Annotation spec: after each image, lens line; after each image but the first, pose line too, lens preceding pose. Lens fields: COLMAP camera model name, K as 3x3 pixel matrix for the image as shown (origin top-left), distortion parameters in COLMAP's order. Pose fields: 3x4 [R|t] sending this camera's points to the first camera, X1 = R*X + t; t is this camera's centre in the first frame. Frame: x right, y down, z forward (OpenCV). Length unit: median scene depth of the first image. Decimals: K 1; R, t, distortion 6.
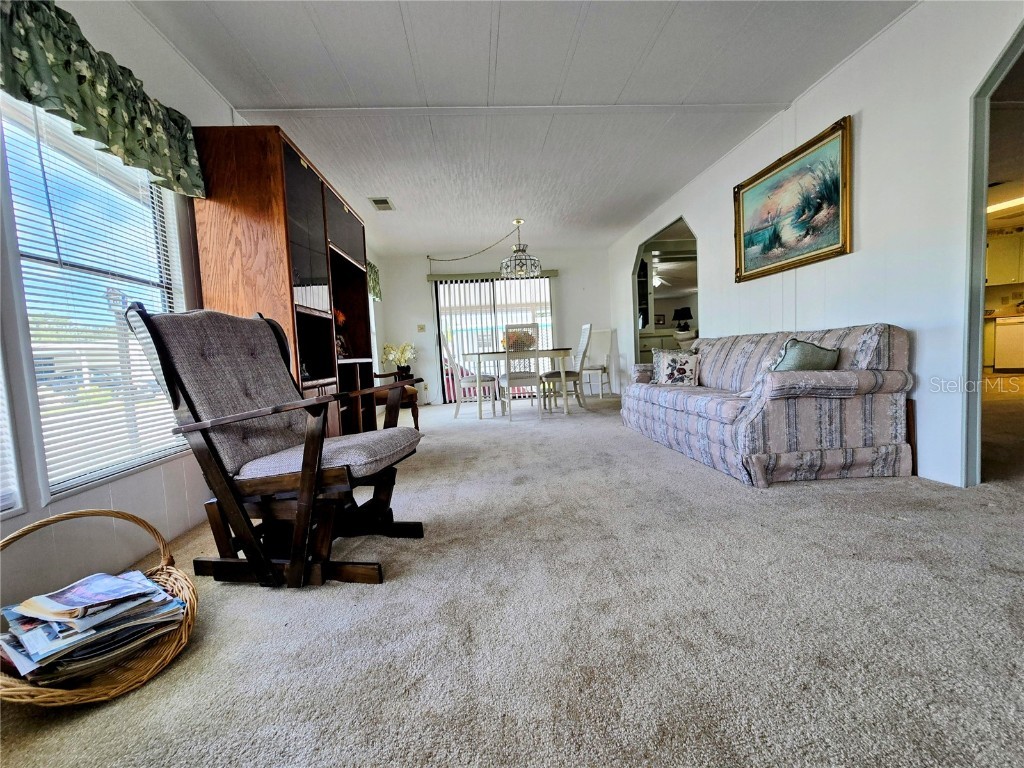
lens RADIAL K [[437.1, 0, 512.0], [0, 437.1, 384.0], [0, 0, 1]] dist [-0.002408, 0.000420]
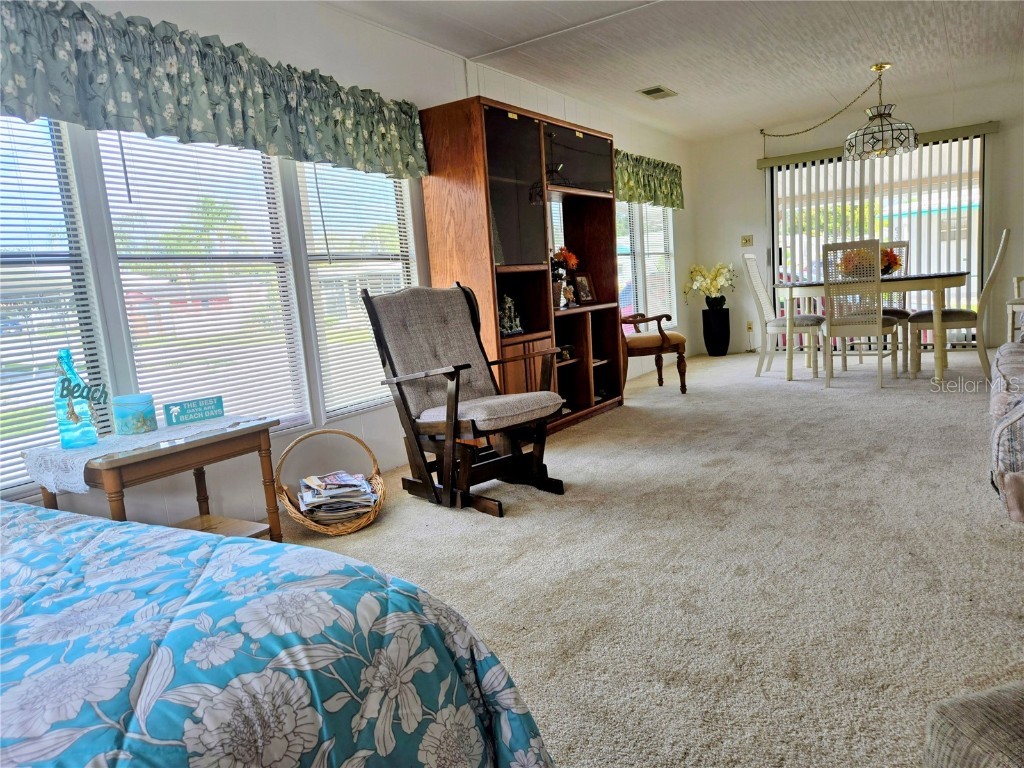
lens RADIAL K [[659.2, 0, 512.0], [0, 659.2, 384.0], [0, 0, 1]] dist [0.077054, -0.082193]
pose [[0.799968, 0.076811, -0.595106, 0.717802], [-0.008008, 0.993051, 0.117410, -0.123265], [0.599989, -0.089158, 0.795024, -0.386342]]
